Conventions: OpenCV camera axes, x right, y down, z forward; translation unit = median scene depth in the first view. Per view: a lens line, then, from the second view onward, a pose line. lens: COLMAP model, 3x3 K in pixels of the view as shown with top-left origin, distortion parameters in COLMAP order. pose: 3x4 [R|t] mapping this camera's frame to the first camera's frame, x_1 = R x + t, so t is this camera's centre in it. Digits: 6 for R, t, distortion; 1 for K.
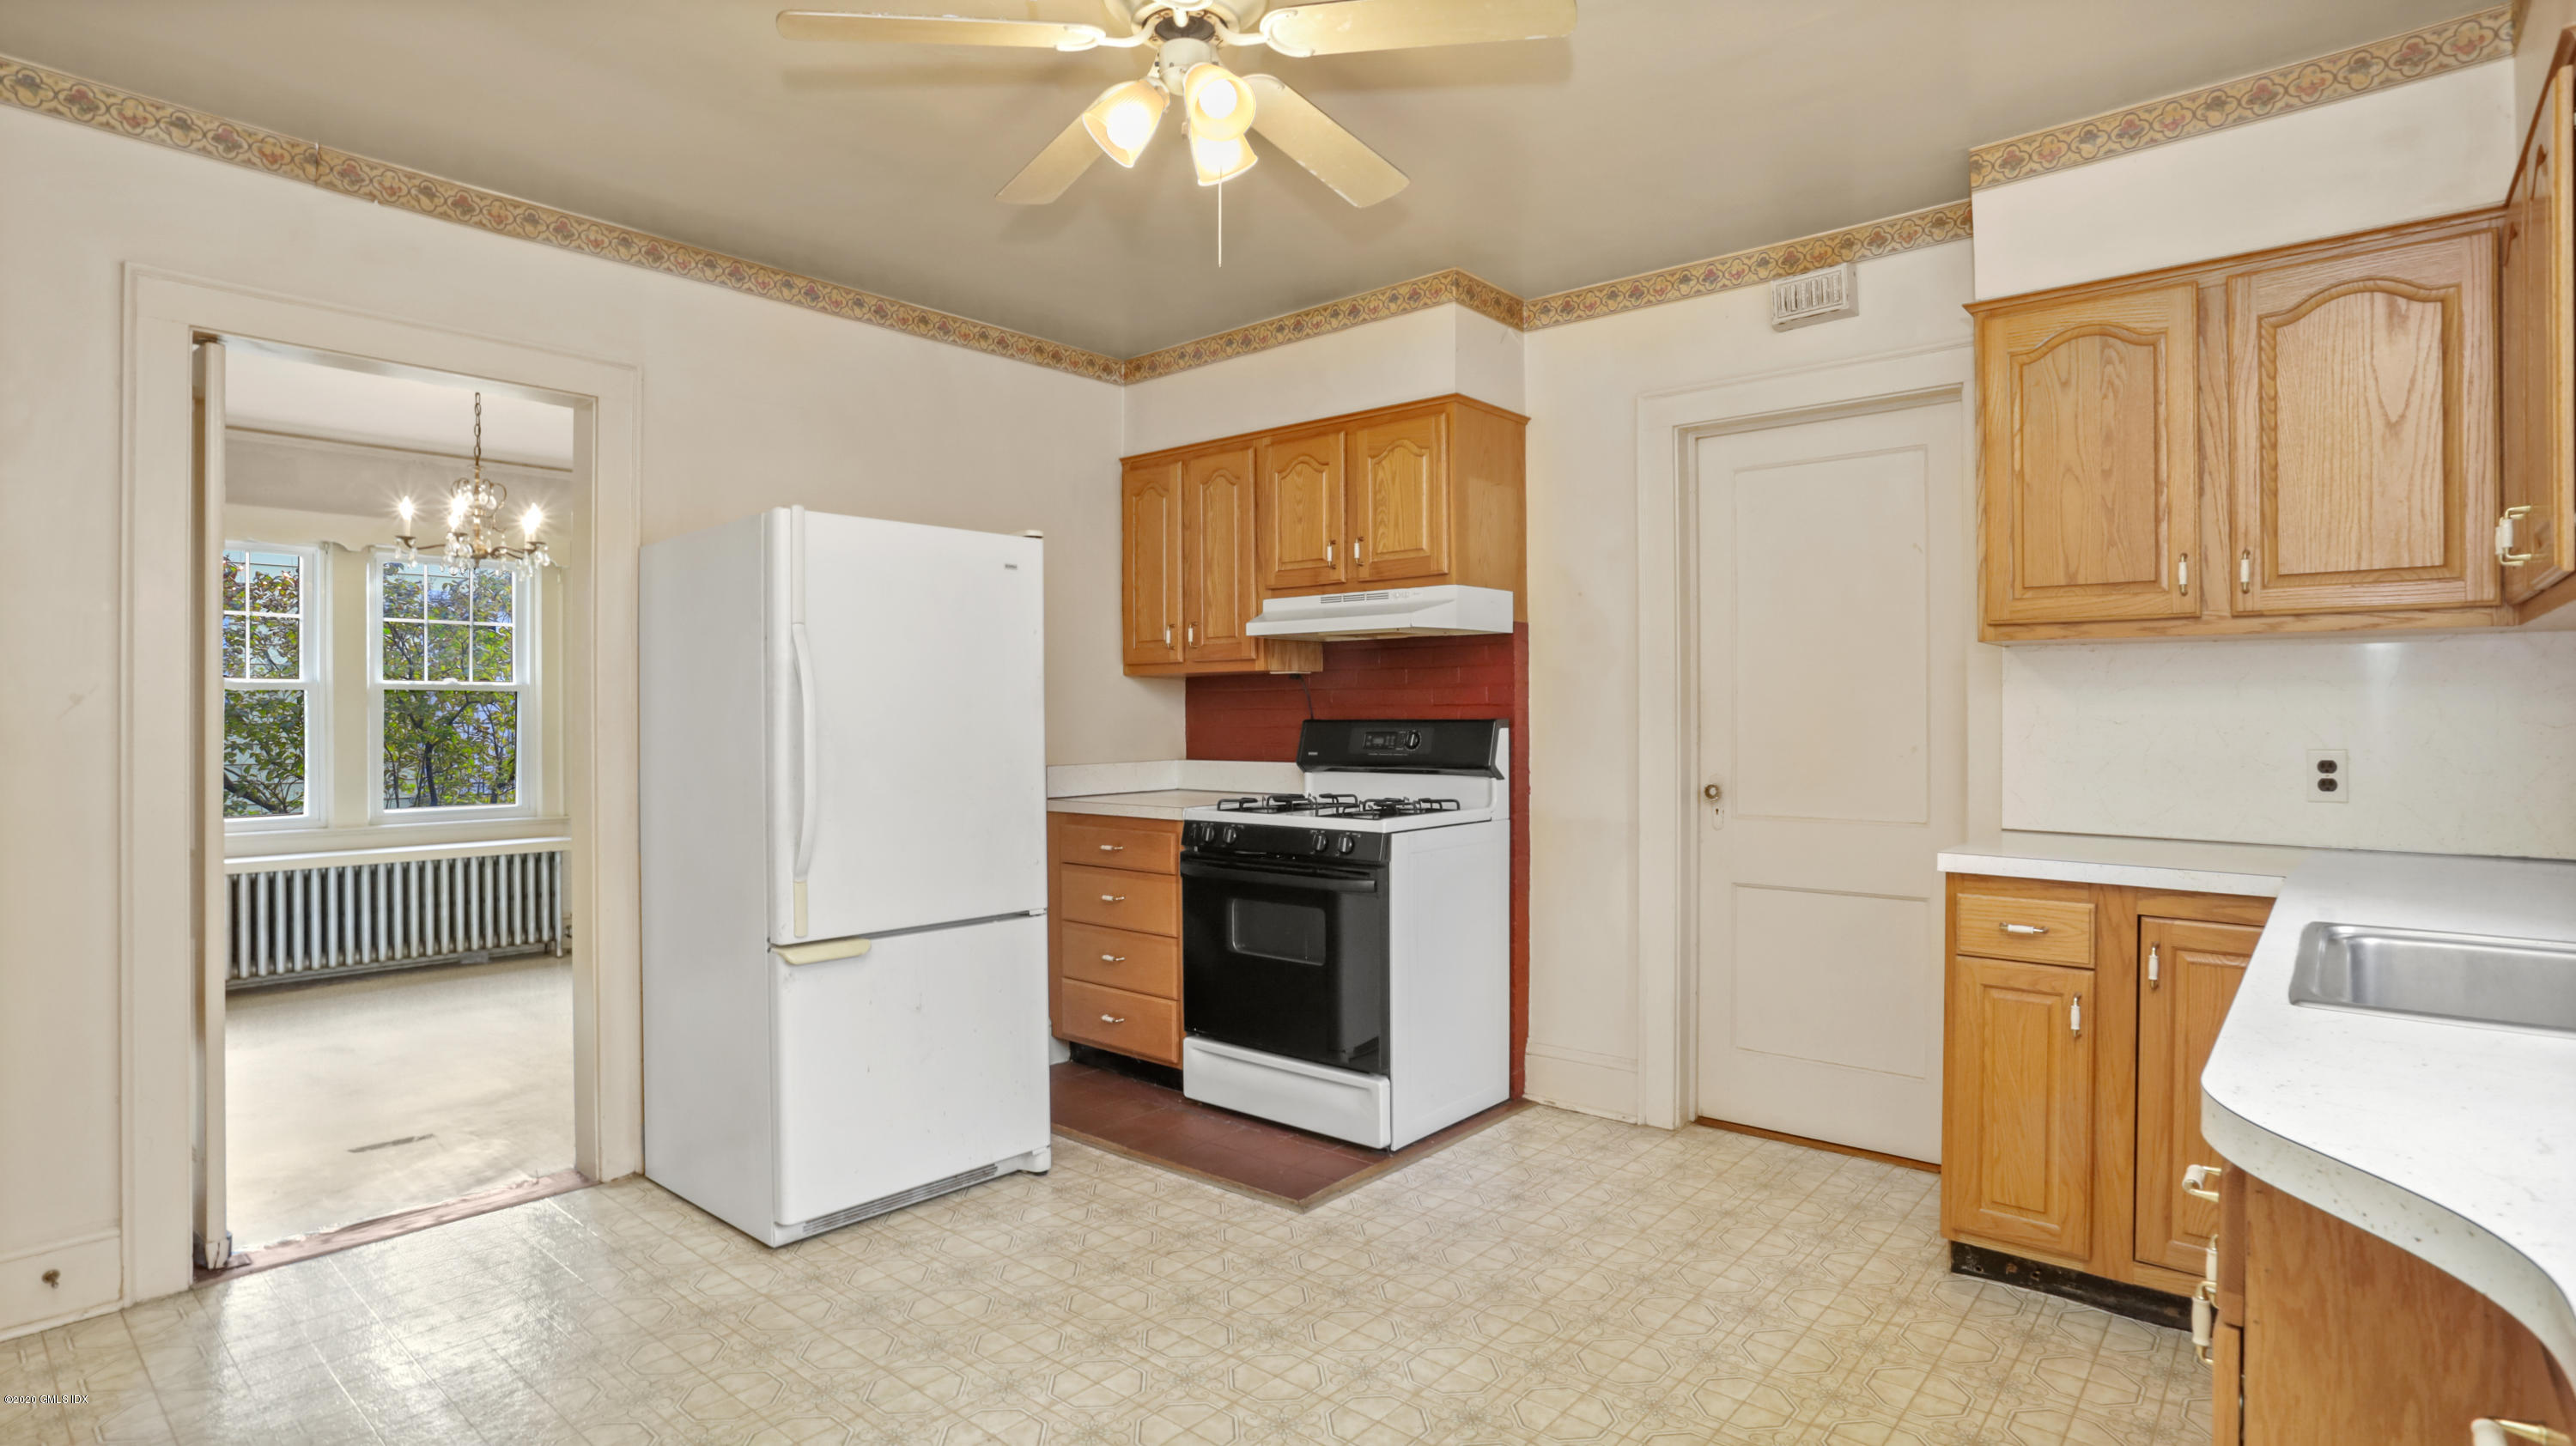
lens RADIAL K [[1273.3, 0, 1300.8], [0, 1273.3, 713.9], [0, 0, 1]] dist [-0.049147, 0.007793]
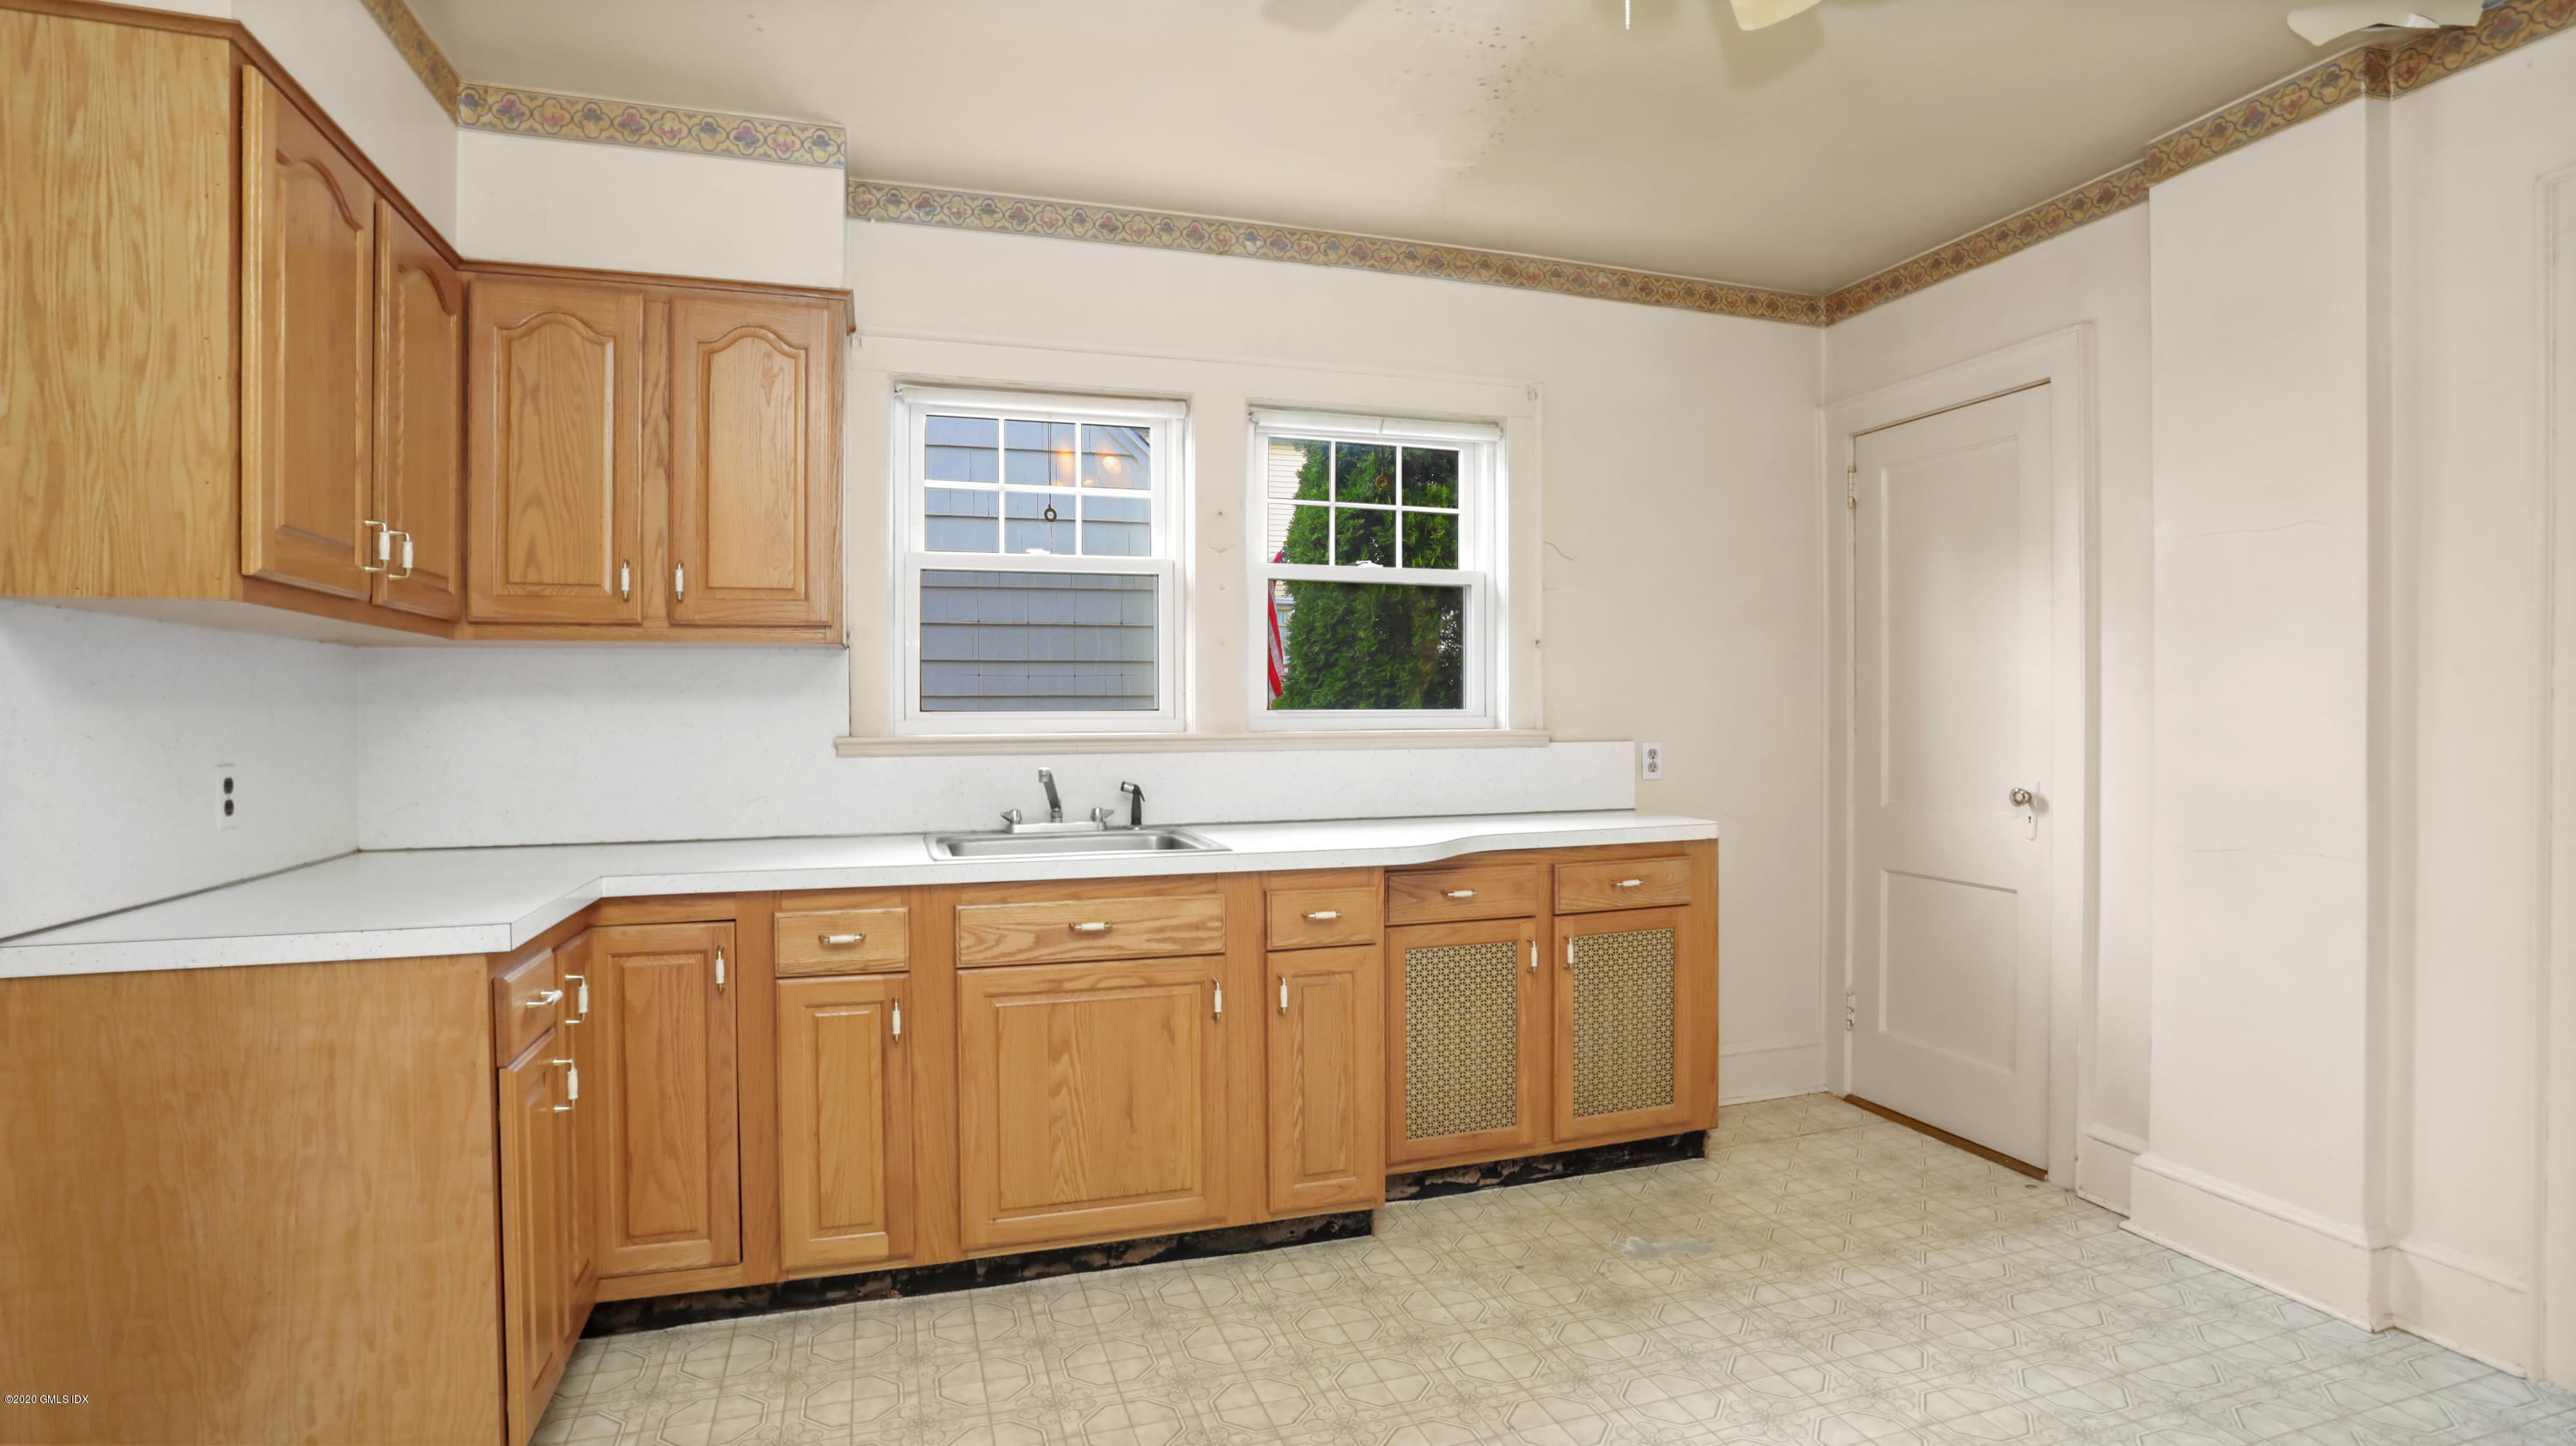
lens RADIAL K [[1273.3, 0, 1279.4], [0, 1273.3, 731.2], [0, 0, 1]] dist [-0.049147, 0.007793]
pose [[-0.843616, -0.001571, 0.536945, -0.180108], [0.010923, 0.999739, 0.020087, -0.002476], [-0.536836, 0.022811, -0.843378, 1.166108]]
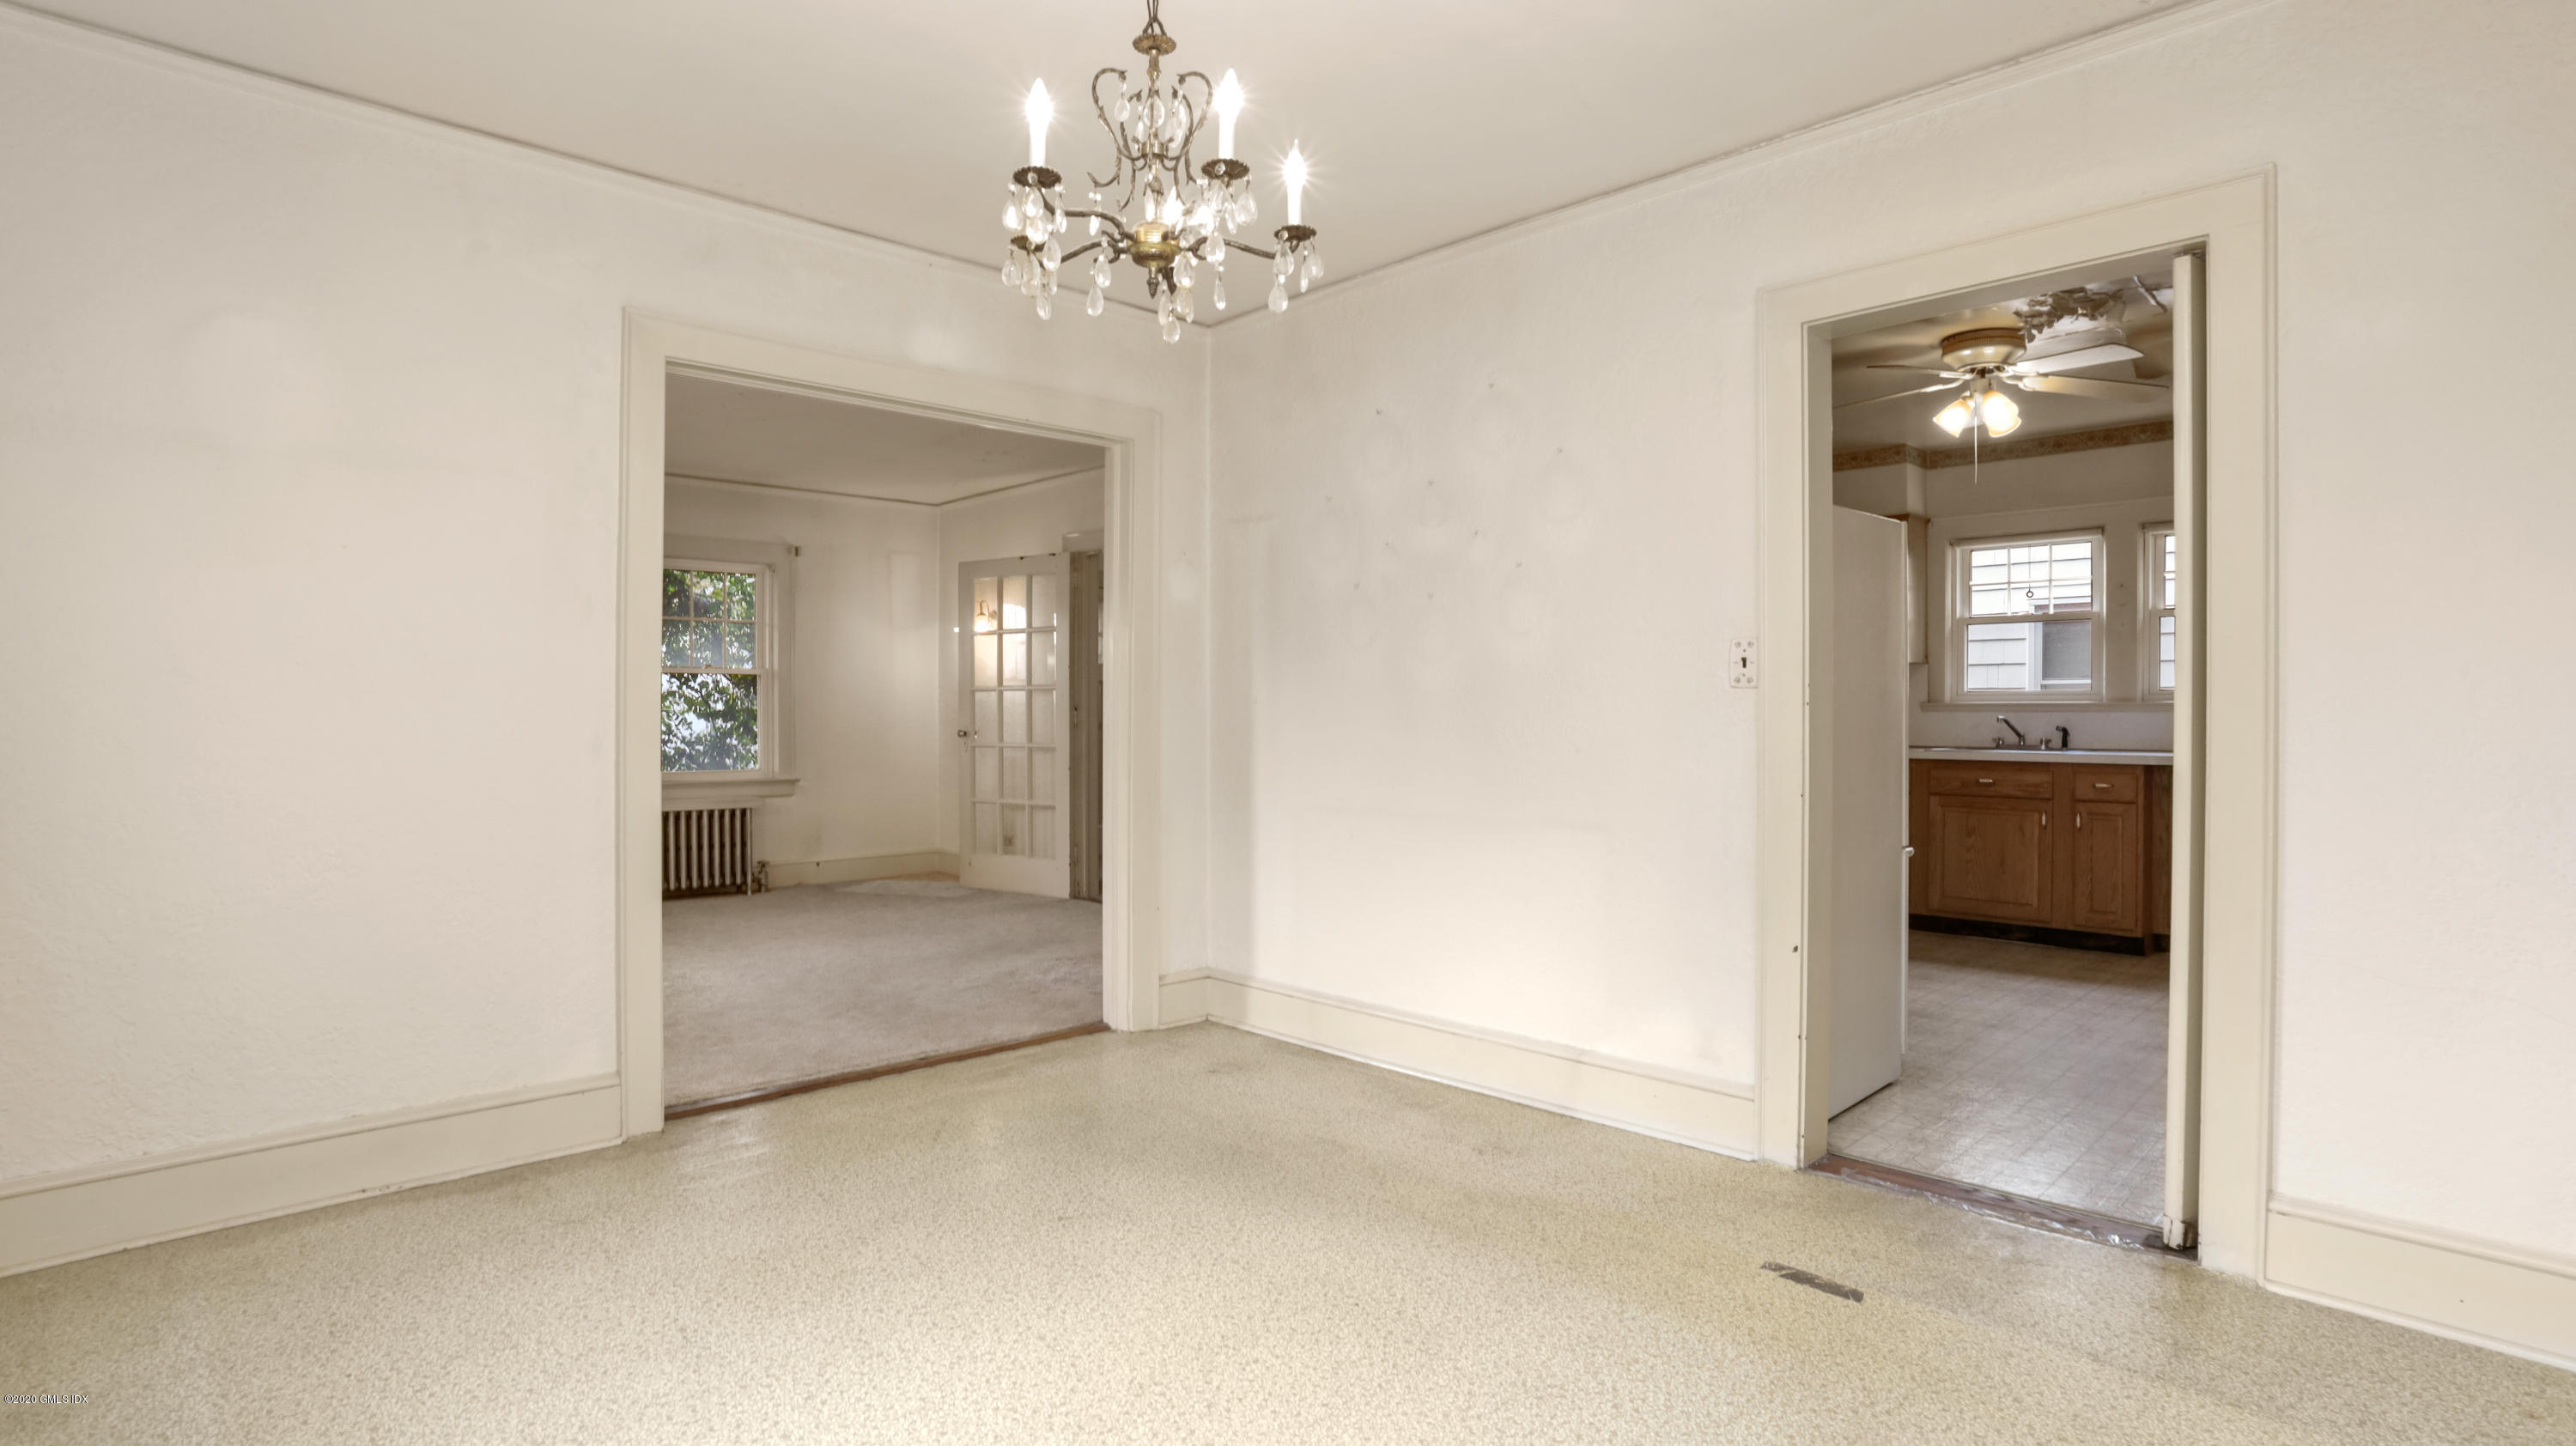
lens RADIAL K [[1273.3, 0, 1276.6], [0, 1273.3, 712.8], [0, 0, 1]] dist [-0.049147, 0.007793]
pose [[0.101363, -0.002159, 0.994847, -1.705103], [-0.005848, 0.999979, 0.002766, 0.039814], [-0.994832, -0.006098, 0.101348, 1.428422]]
